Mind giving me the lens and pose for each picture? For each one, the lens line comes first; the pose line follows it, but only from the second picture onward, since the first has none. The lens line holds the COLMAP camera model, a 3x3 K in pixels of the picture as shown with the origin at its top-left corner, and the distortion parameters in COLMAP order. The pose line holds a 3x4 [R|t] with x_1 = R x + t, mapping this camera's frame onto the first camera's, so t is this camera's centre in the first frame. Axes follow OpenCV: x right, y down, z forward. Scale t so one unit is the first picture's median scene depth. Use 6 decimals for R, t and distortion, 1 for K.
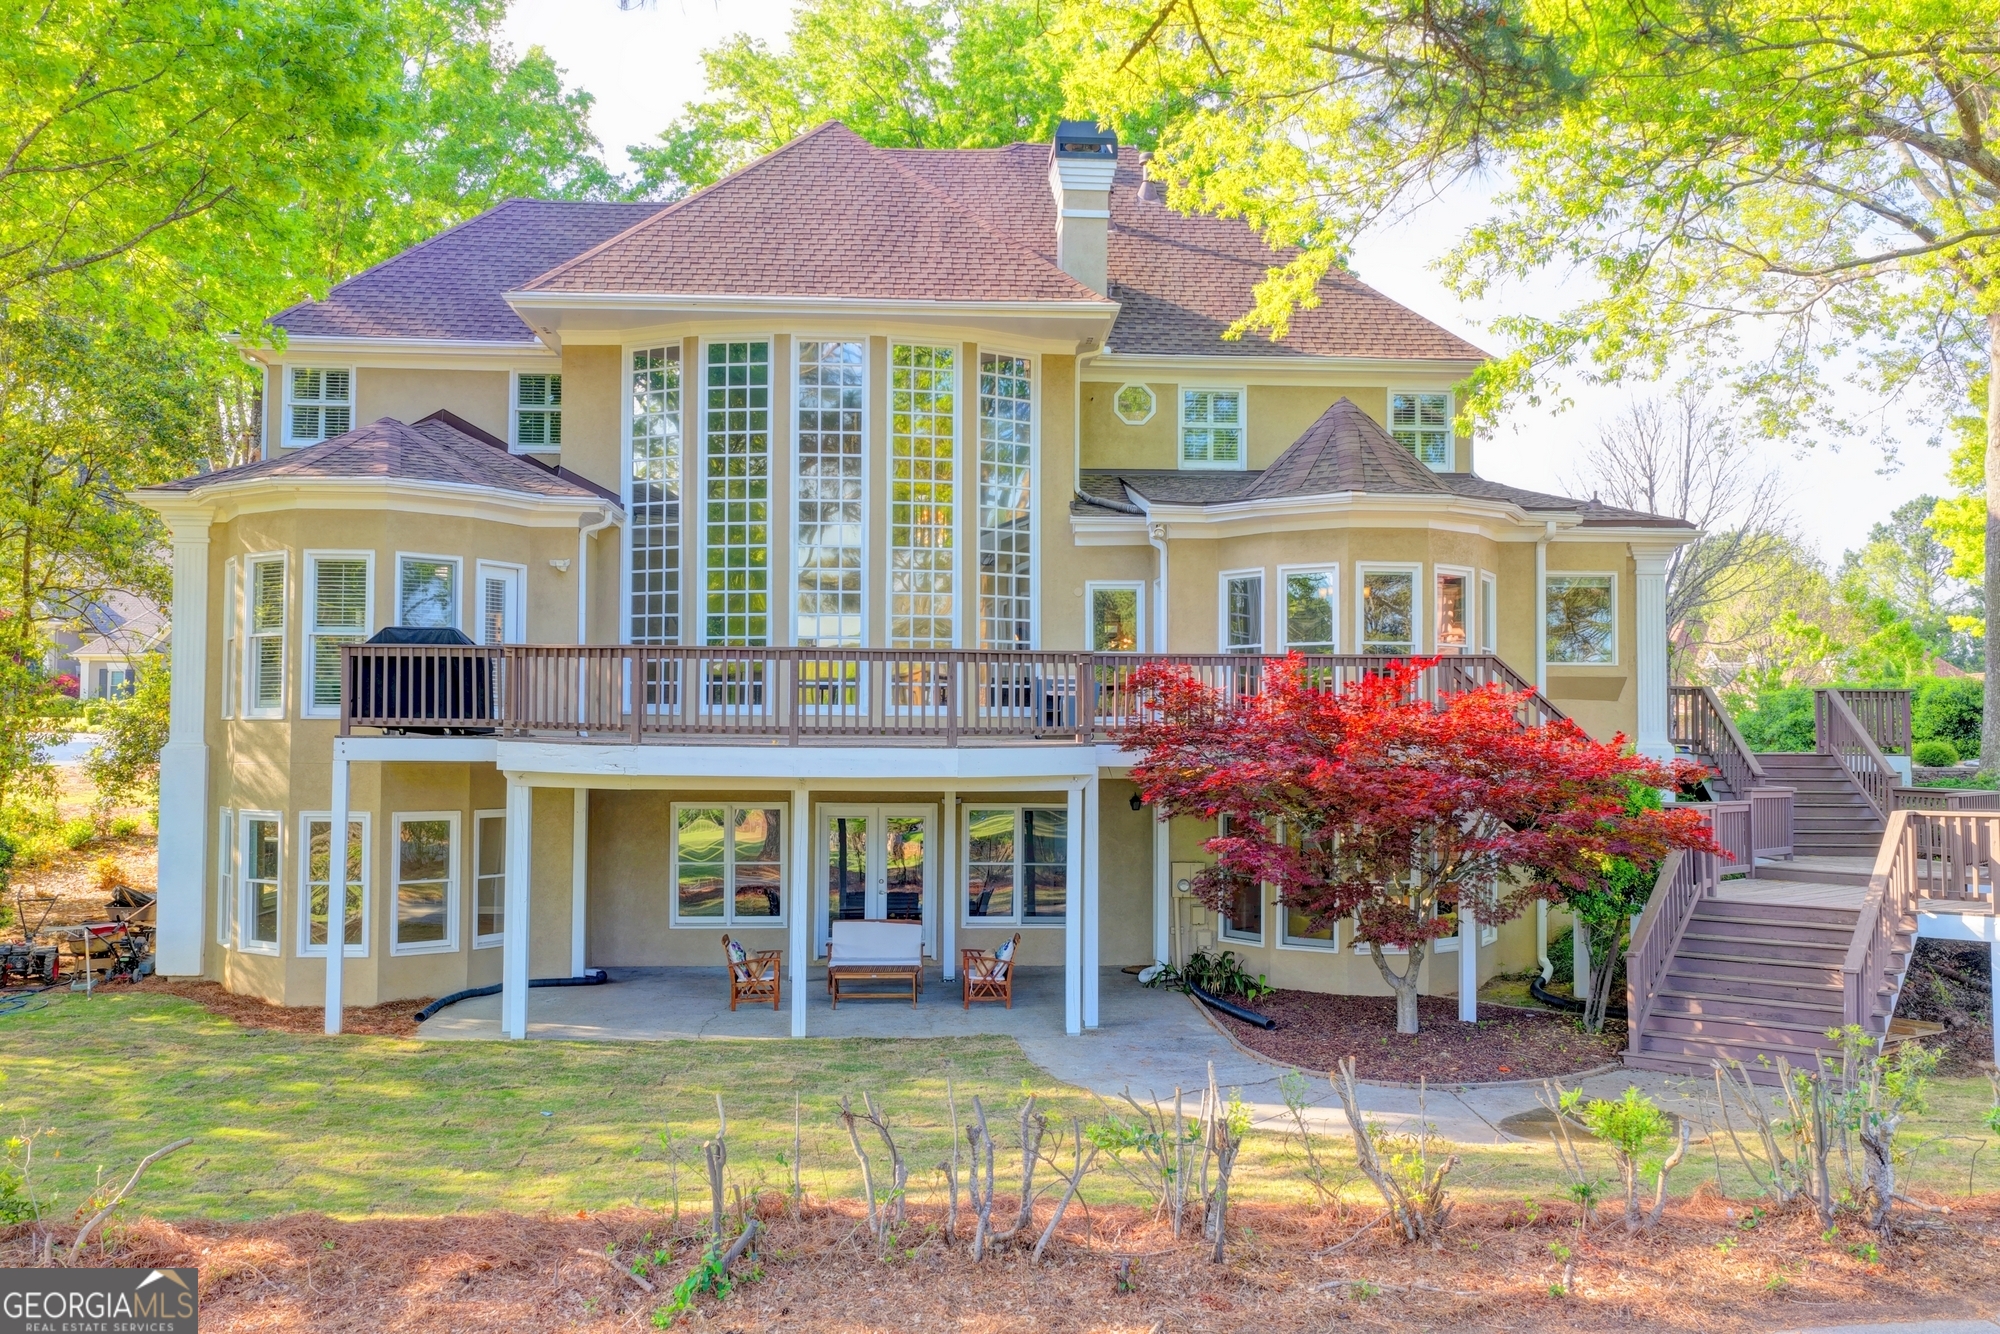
lens RADIAL K [[1617.5, 0, 1002.8], [0, 1617.5, 663.2], [0, 0, 1]] dist [0.005962, 0.004618]
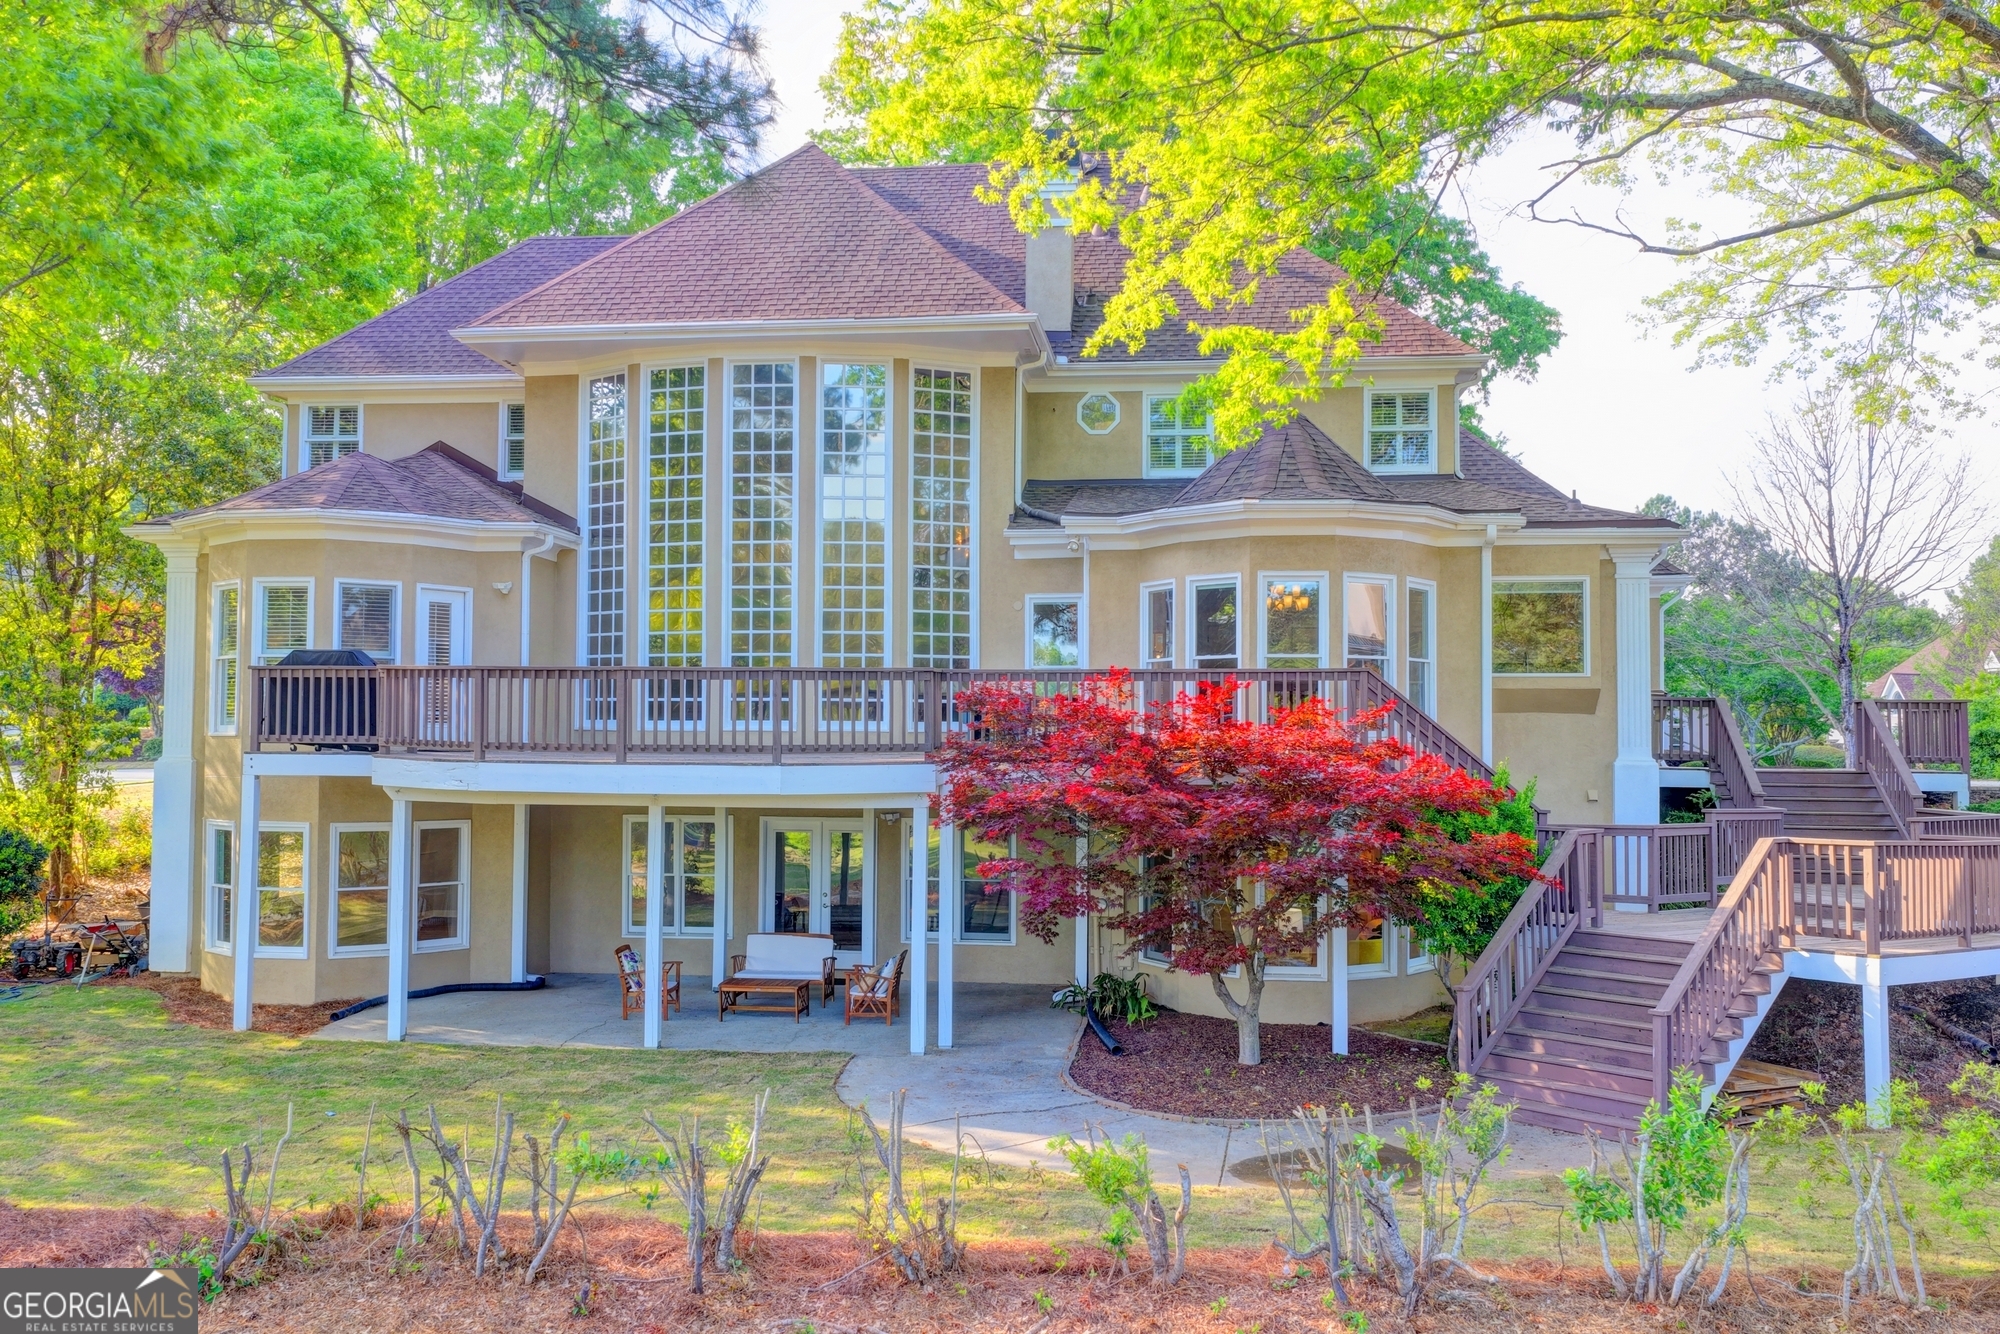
lens RADIAL K [[1617.5, 0, 1002.8], [0, 1617.5, 663.2], [0, 0, 1]] dist [0.005962, 0.004618]
pose [[0.985564, -0.007740, -0.169126, 0.225261], [0.006931, 0.999962, -0.005369, -0.003935], [0.169161, 0.004119, 0.985580, 0.024652]]
